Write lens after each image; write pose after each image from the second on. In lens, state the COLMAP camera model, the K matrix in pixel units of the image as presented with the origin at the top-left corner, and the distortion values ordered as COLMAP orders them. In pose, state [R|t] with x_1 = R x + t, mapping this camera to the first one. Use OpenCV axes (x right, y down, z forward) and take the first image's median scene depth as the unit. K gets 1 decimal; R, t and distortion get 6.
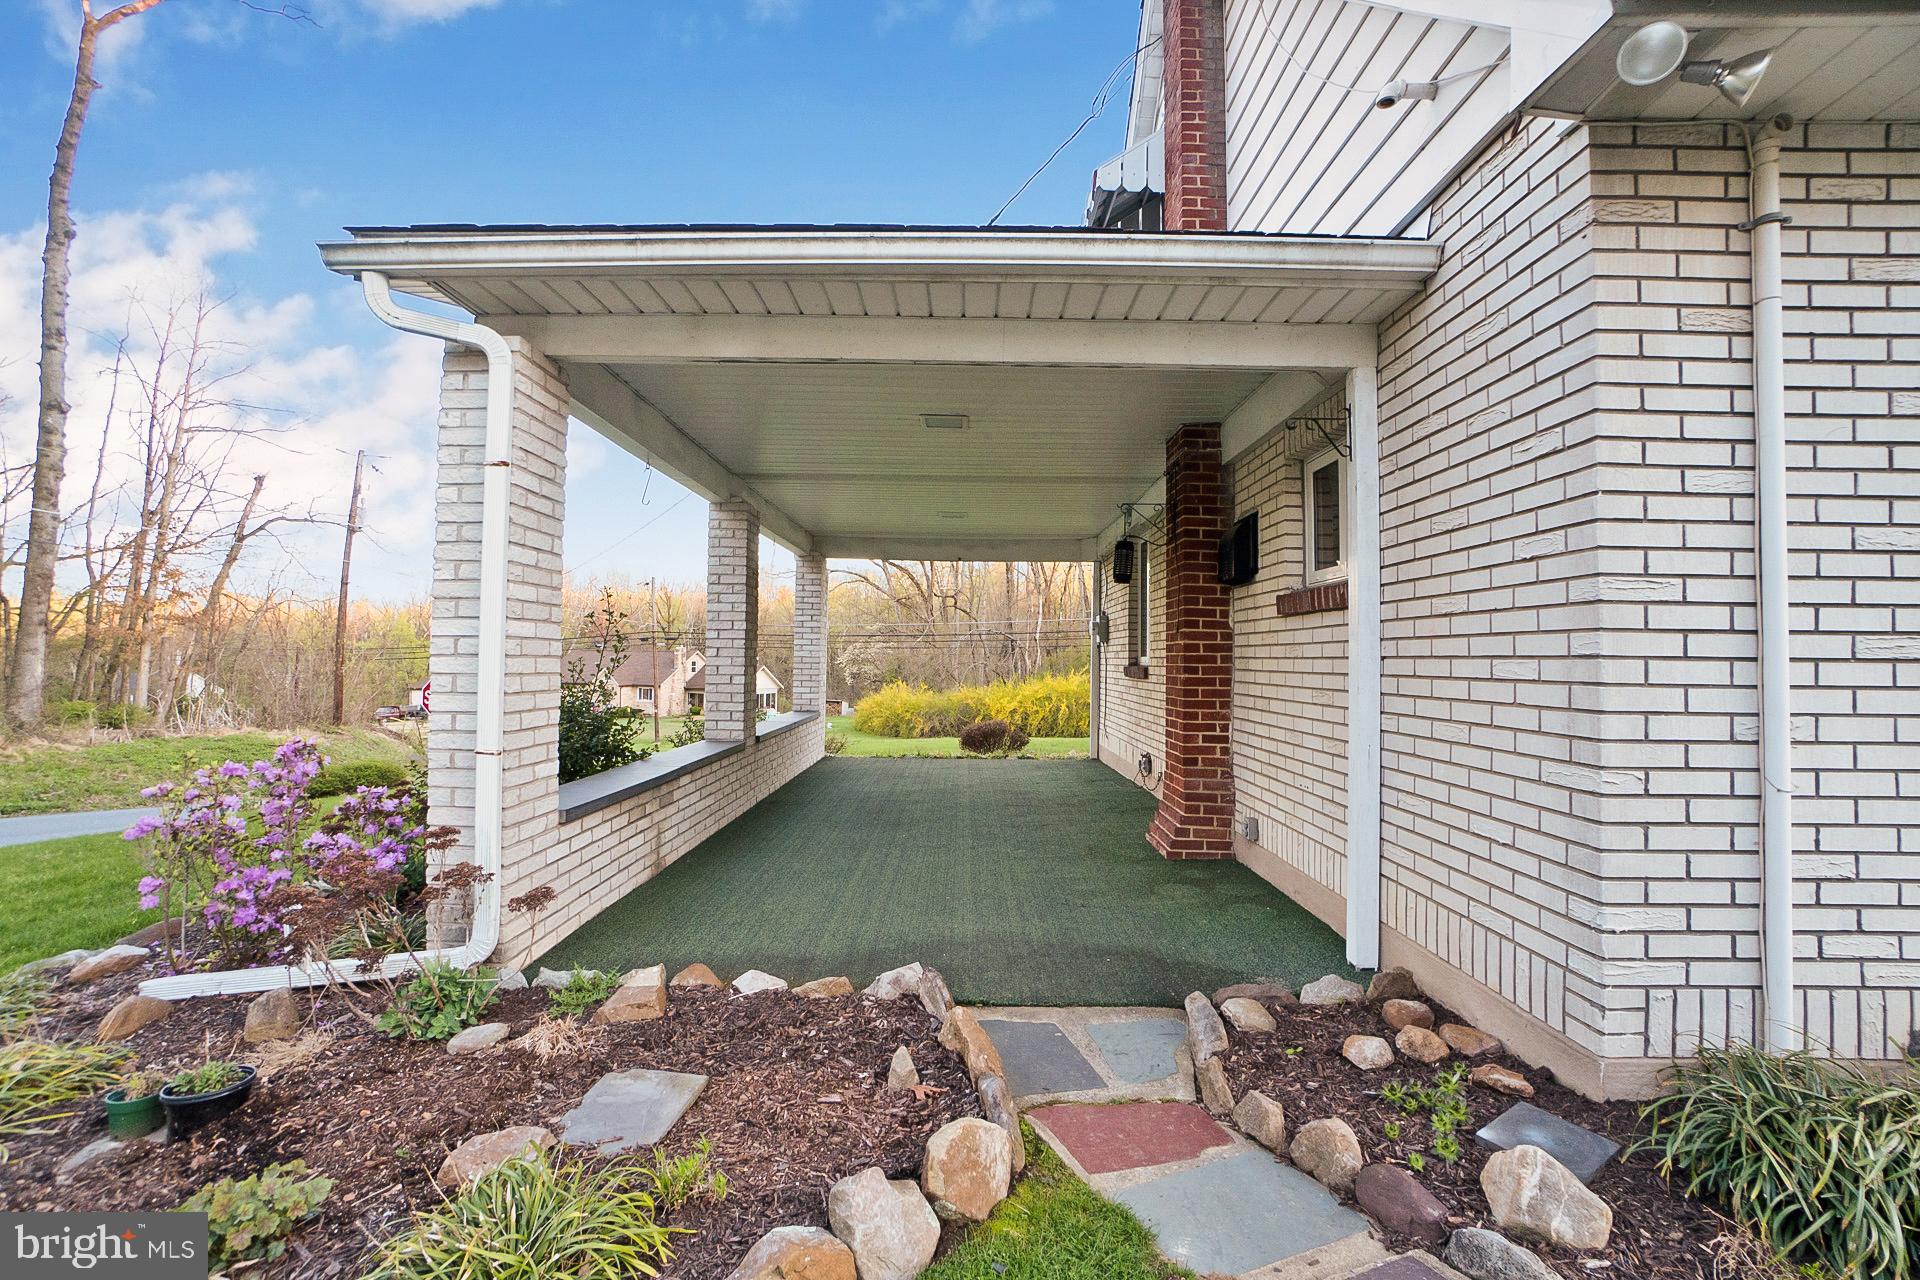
lens RADIAL K [[821.1, 0, 960.0], [0, 821.1, 640.0], [0, 0, 1]] dist [-0.057575, 0.019535]
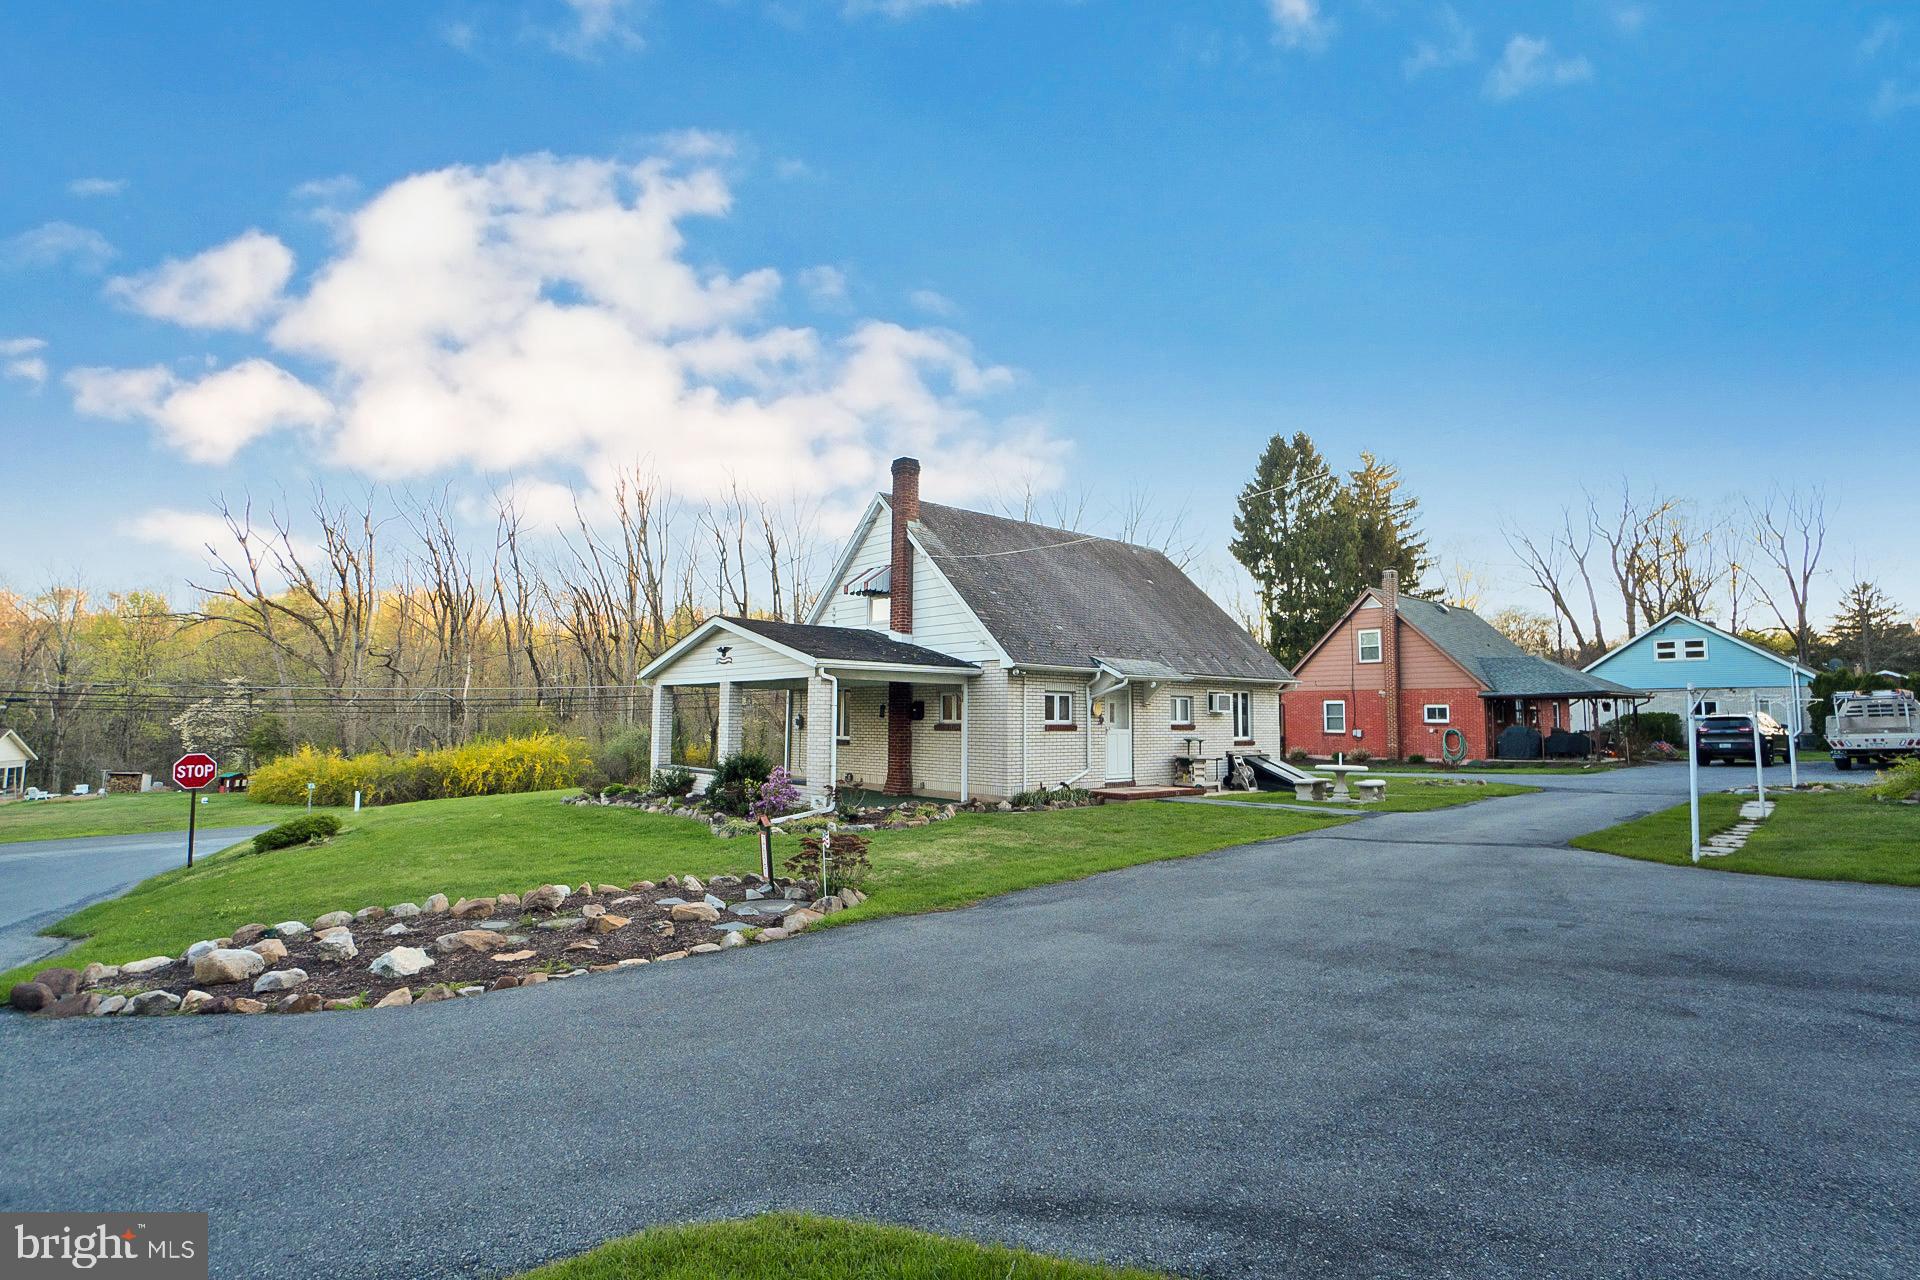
lens RADIAL K [[952.8, 0, 960.0], [0, 952.8, 640.0], [0, 0, 1]] dist [-0.012595, -0.000171]
pose [[0.728094, 0.052187, 0.683488, -3.218215], [-0.017990, 0.998209, -0.057053, -0.239863], [-0.685241, 0.029244, 0.727729, -2.960502]]
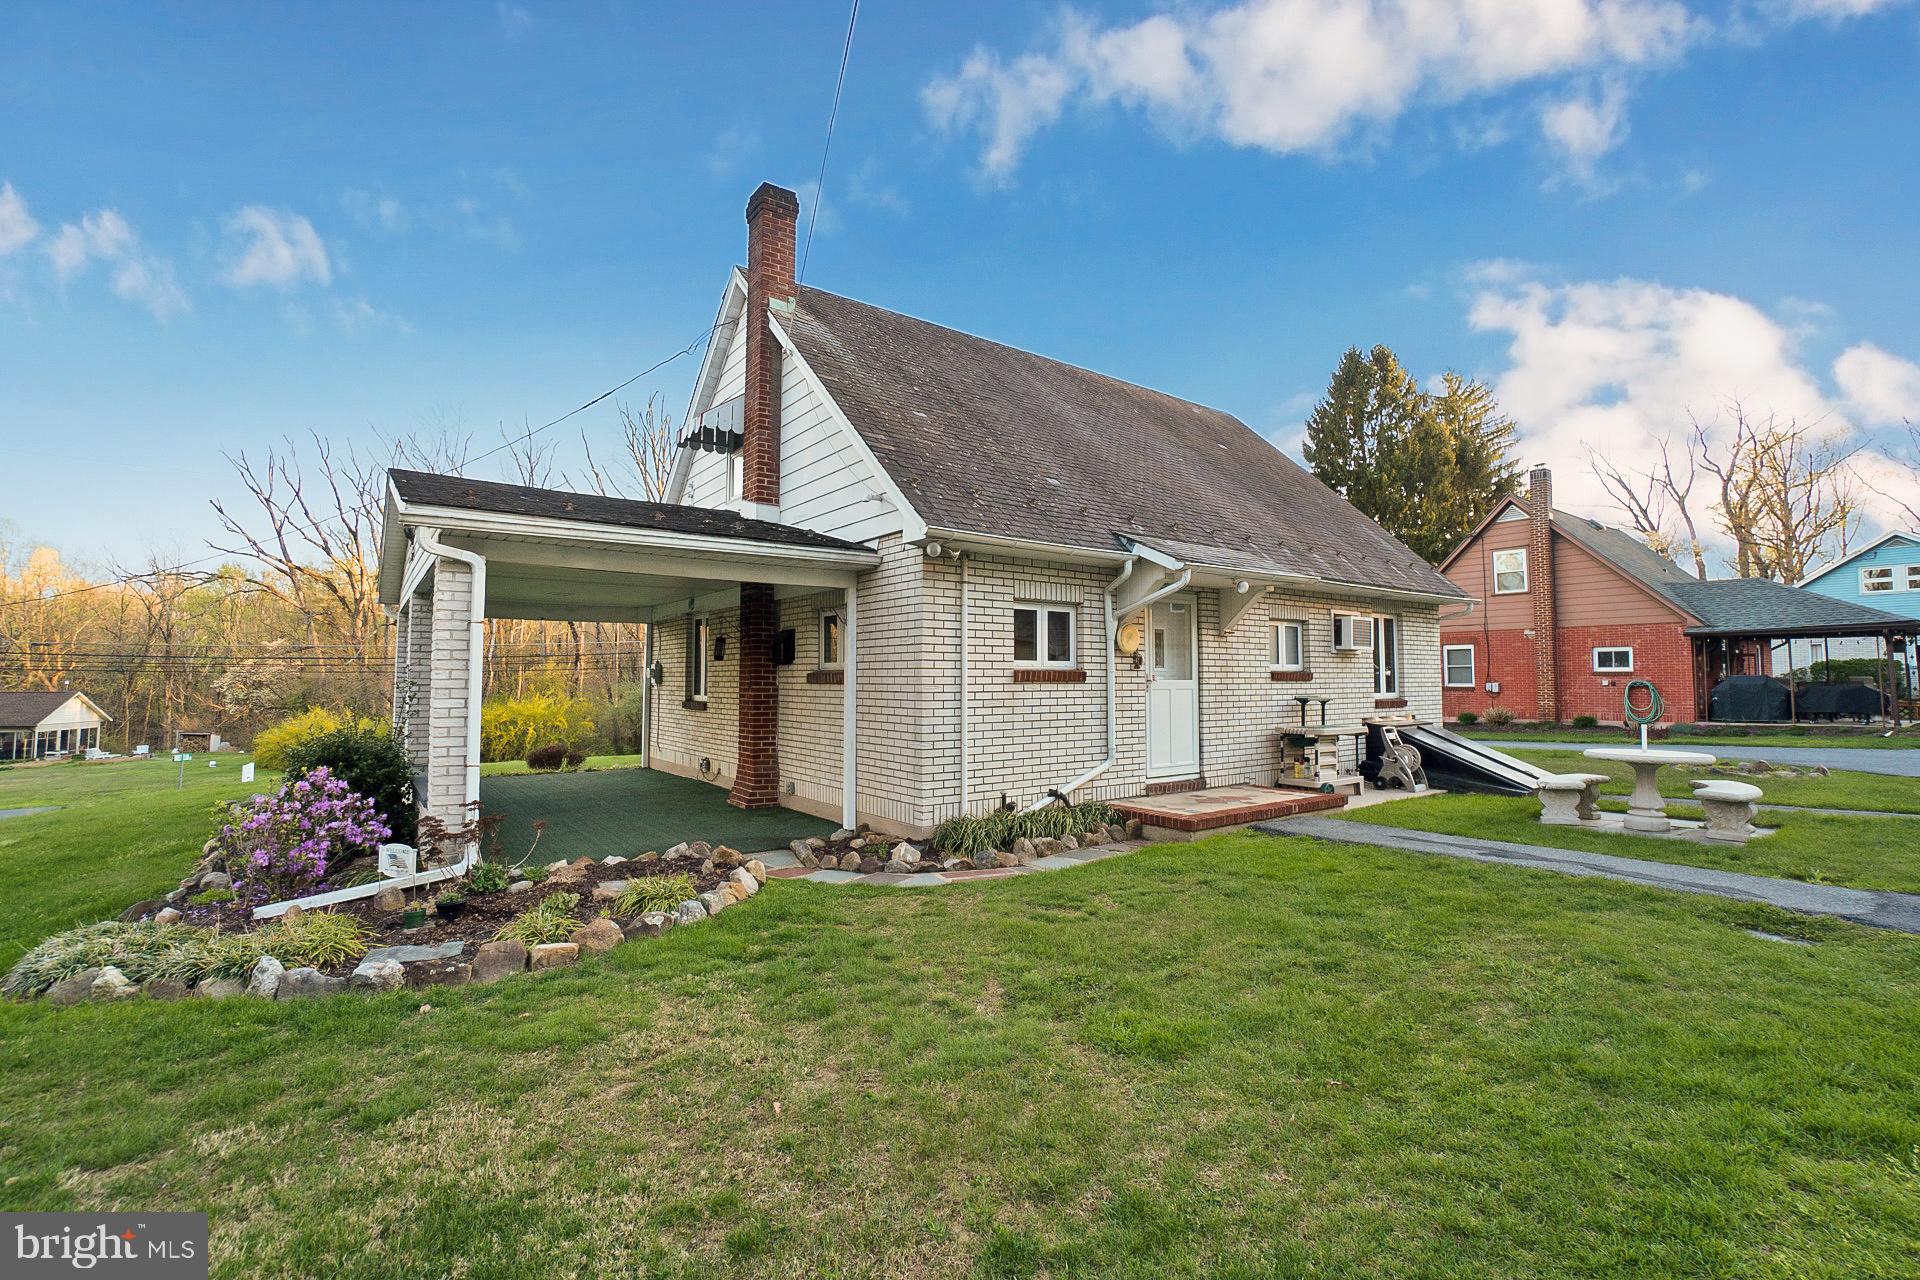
lens RADIAL K [[821.1, 0, 960.0], [0, 821.1, 640.0], [0, 0, 1]] dist [-0.057575, 0.019535]
pose [[0.787588, 0.020704, 0.615855, -0.692211], [-0.008515, 0.999706, -0.022719, -0.109598], [-0.616144, 0.012650, 0.787532, -1.045713]]
